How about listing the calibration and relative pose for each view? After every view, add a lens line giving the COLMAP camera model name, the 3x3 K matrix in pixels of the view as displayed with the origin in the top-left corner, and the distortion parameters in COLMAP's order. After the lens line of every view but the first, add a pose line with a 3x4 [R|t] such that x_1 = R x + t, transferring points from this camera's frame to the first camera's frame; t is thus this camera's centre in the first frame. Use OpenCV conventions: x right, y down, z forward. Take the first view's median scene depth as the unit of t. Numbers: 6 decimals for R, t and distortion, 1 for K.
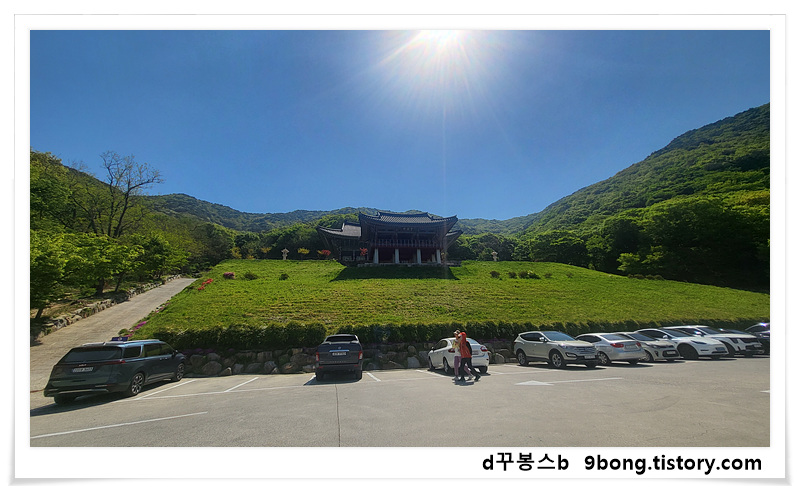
lens RADIAL K [[288.4, 0, 405.2], [0, 288.4, 237.6], [0, 0, 1]] dist [0.006401, -0.000084]
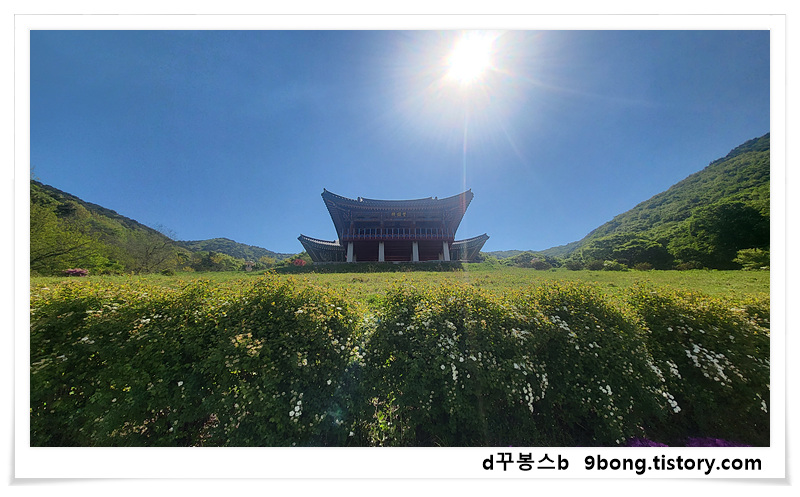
lens RADIAL K [[288.4, 0, 405.2], [0, 288.4, 237.6], [0, 0, 1]] dist [0.006401, -0.000084]
pose [[0.993121, -0.047474, -0.107034, 0.027912], [0.033238, 0.990817, -0.131062, 0.033643], [0.112273, 0.126603, 0.985579, 0.103441]]
